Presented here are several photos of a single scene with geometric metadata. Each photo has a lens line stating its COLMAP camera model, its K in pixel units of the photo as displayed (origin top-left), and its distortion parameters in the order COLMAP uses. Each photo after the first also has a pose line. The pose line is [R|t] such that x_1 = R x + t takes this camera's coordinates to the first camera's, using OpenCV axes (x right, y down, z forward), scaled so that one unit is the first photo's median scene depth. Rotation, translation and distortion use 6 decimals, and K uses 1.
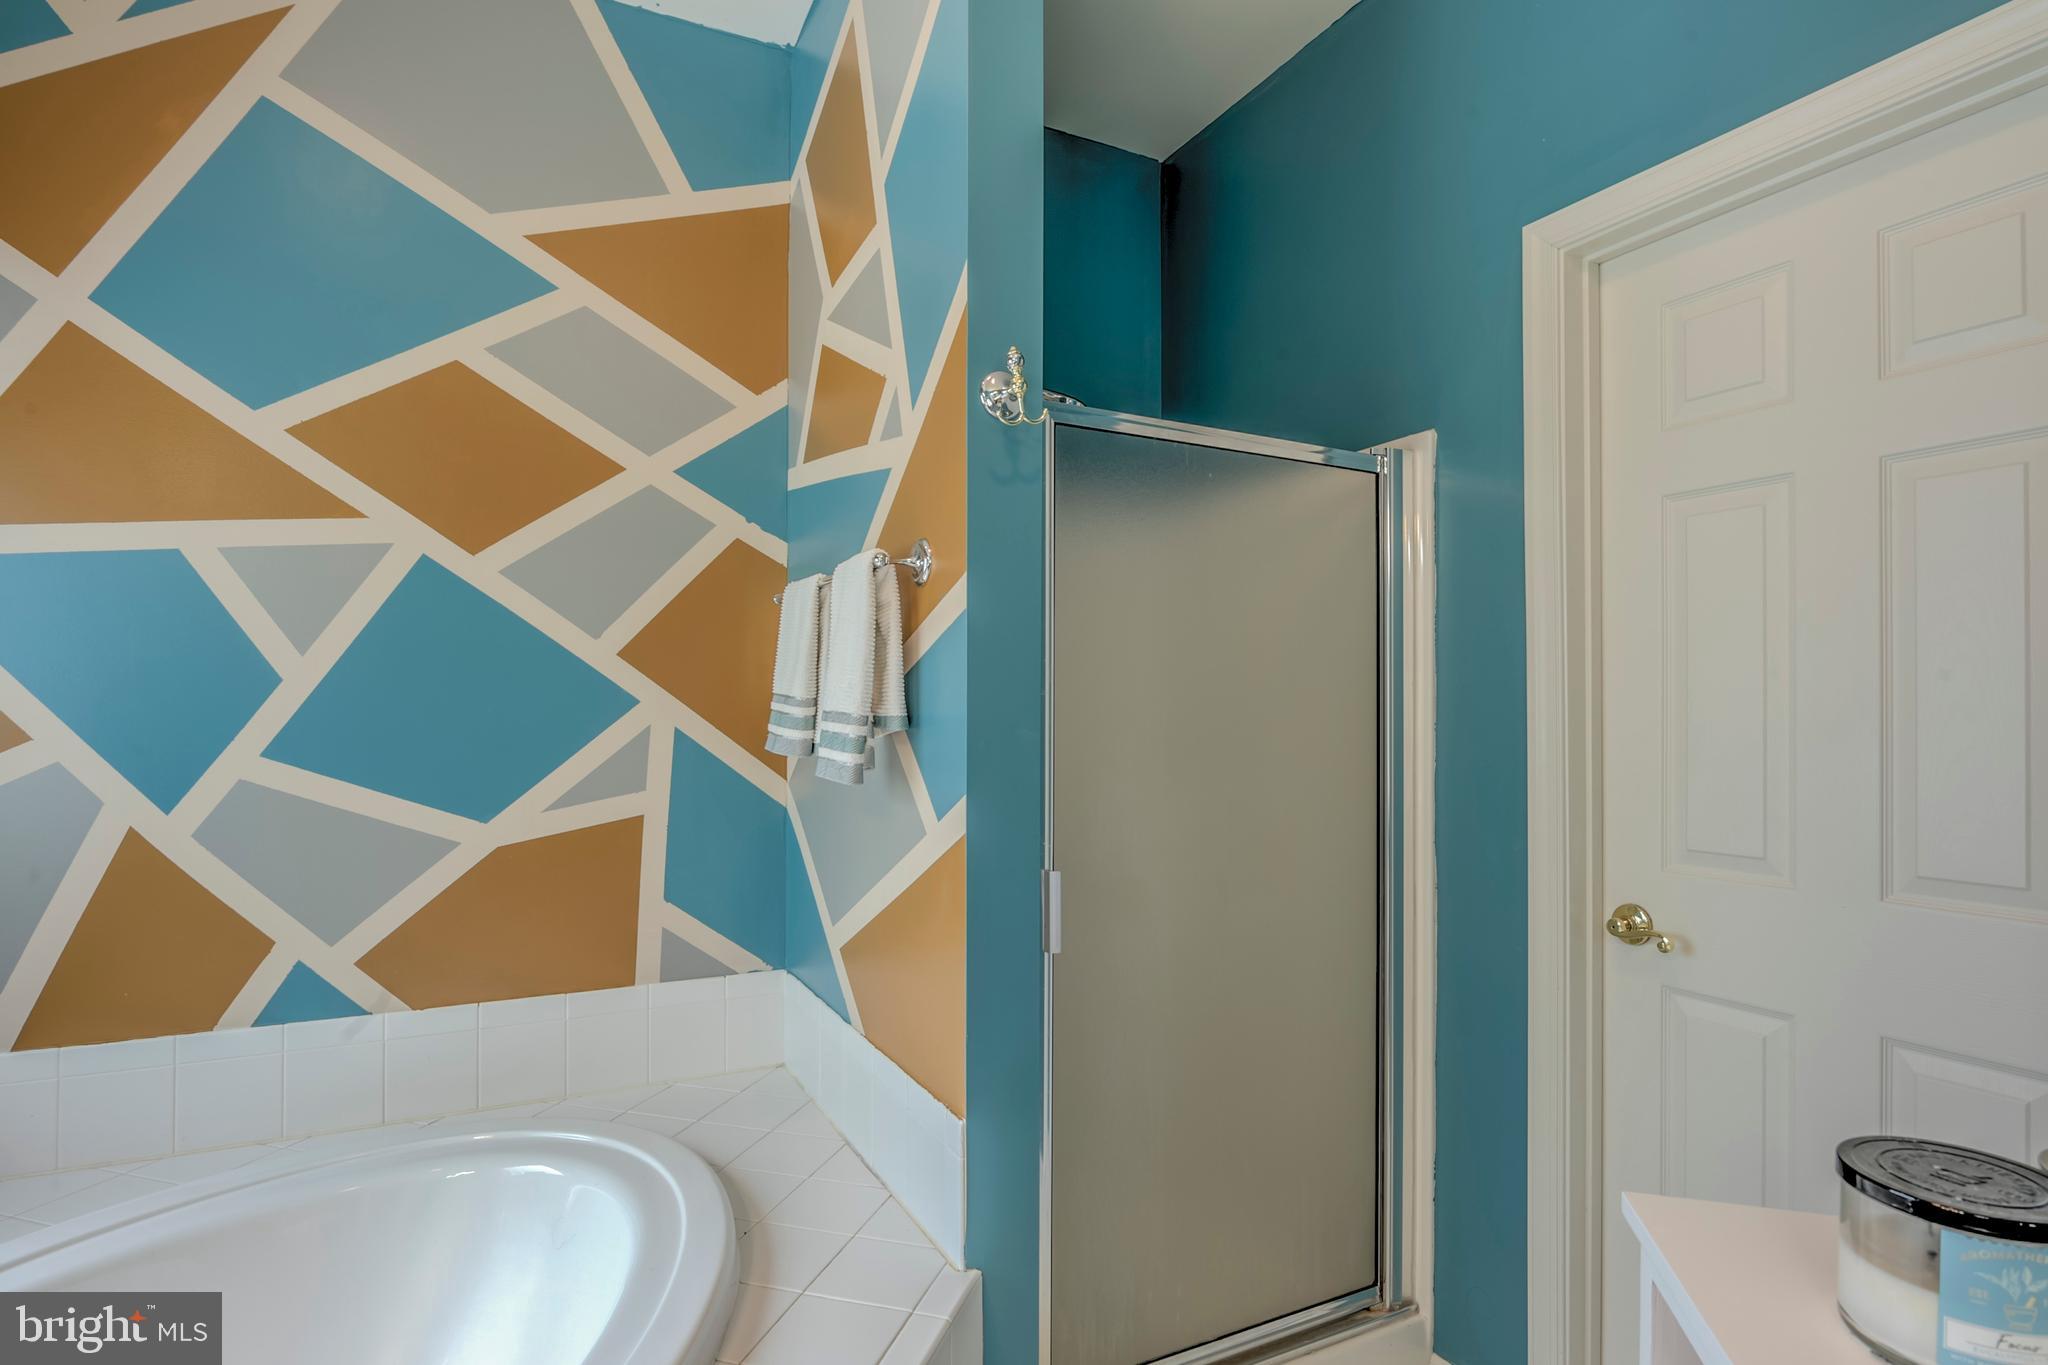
lens RADIAL K [[1034.9, 0, 1021.9], [0, 1034.9, 704.0], [0, 0, 1]] dist [-0.013821, -0.000440]
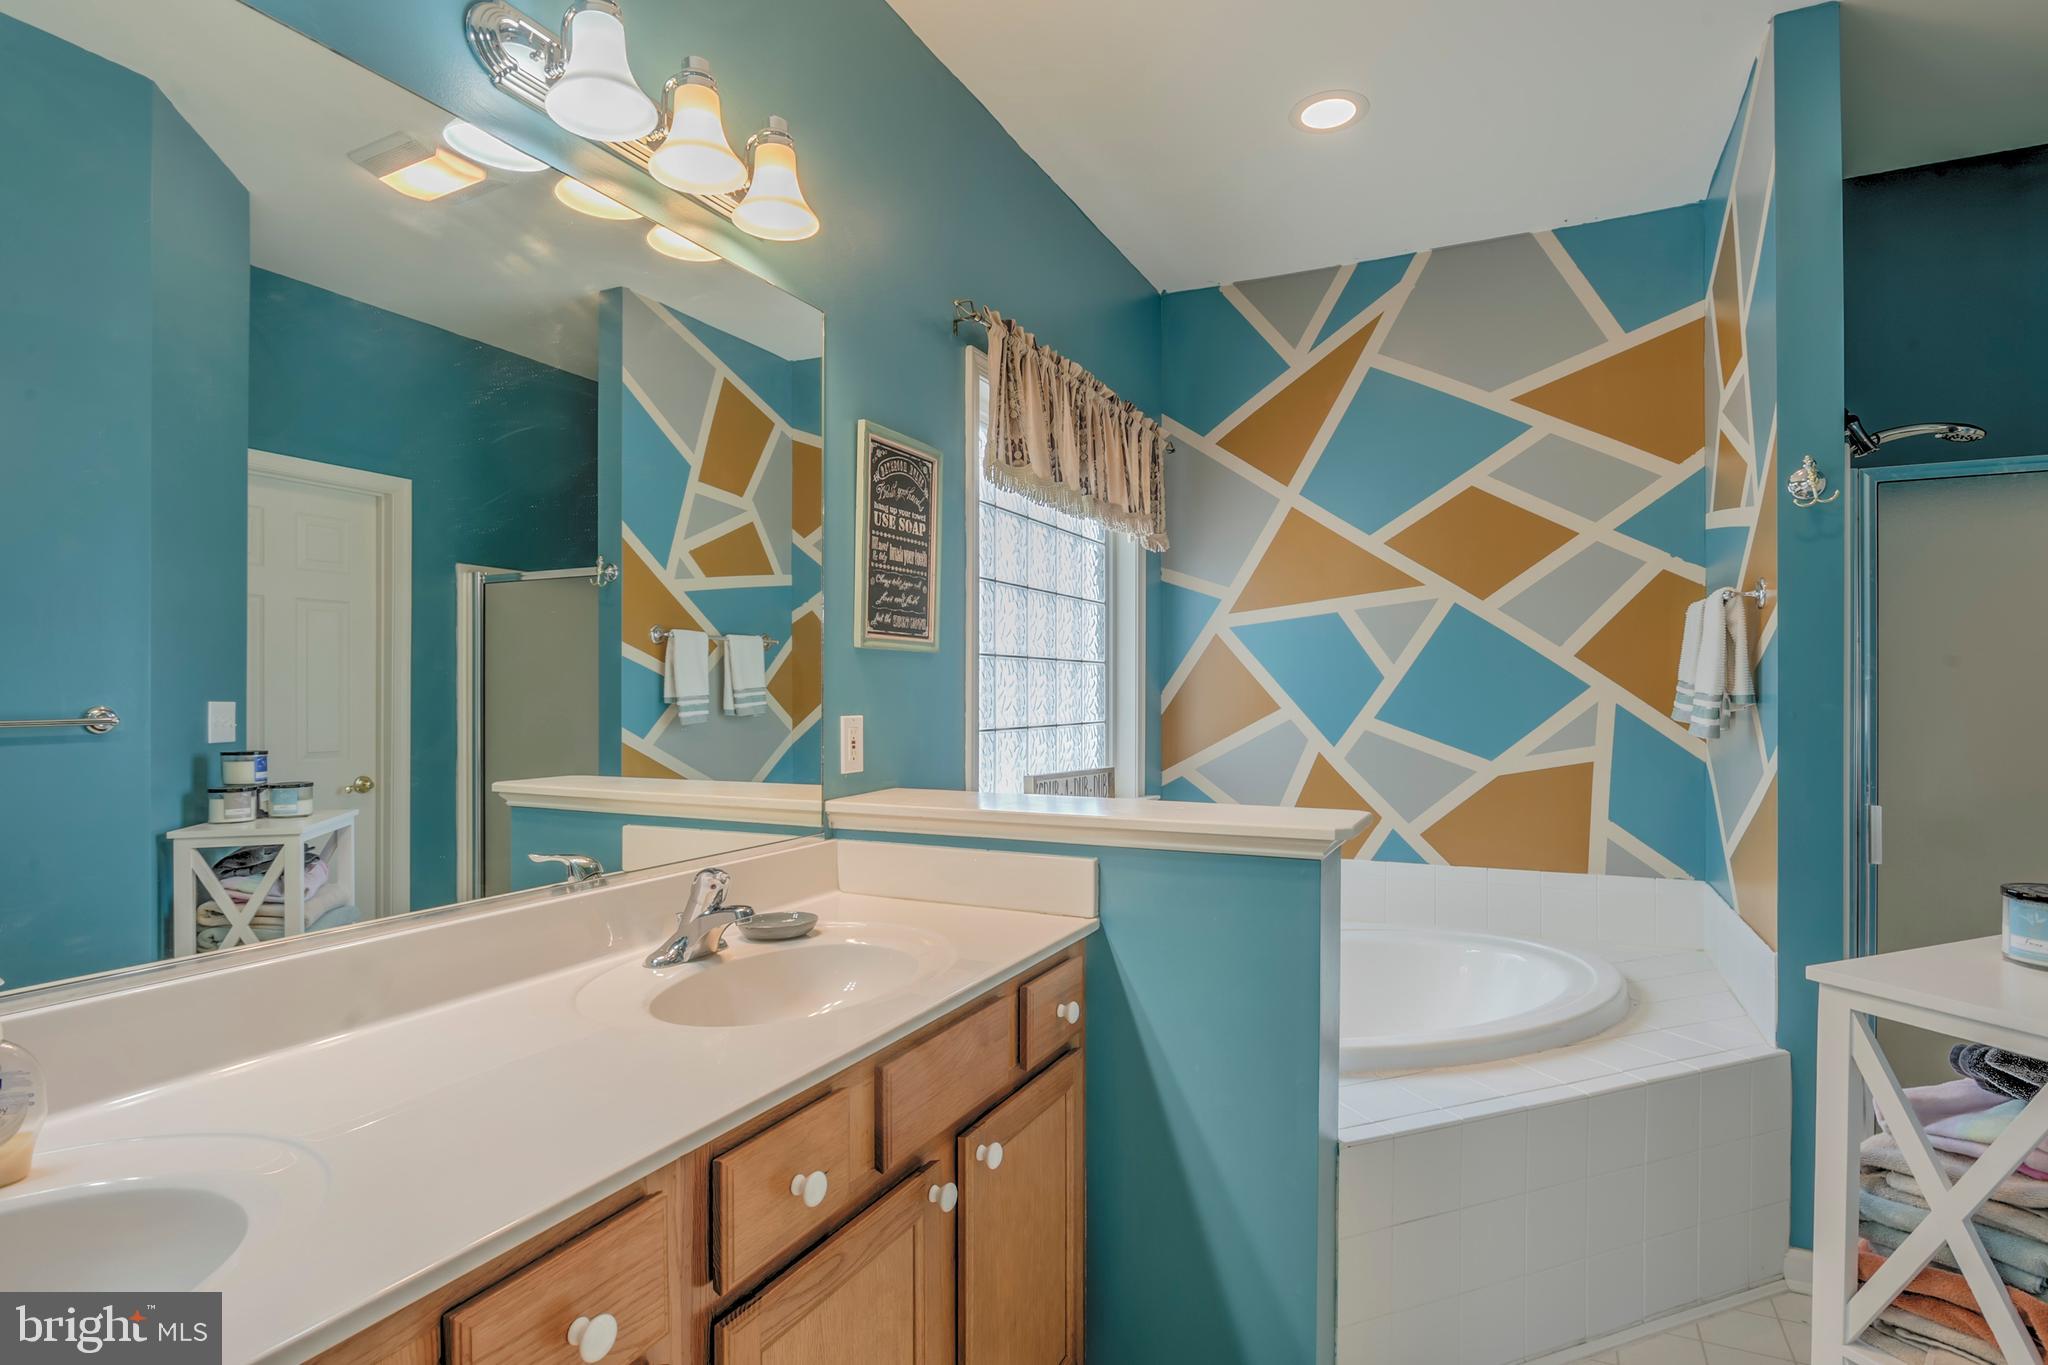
lens RADIAL K [[1034.9, 0, 1021.9], [0, 1034.9, 704.0], [0, 0, 1]] dist [-0.013821, -0.000440]
pose [[0.597386, 0.001569, -0.801952, 0.373023], [0.012940, 0.999849, 0.011596, -0.005295], [0.801850, -0.017305, 0.597275, -0.618274]]
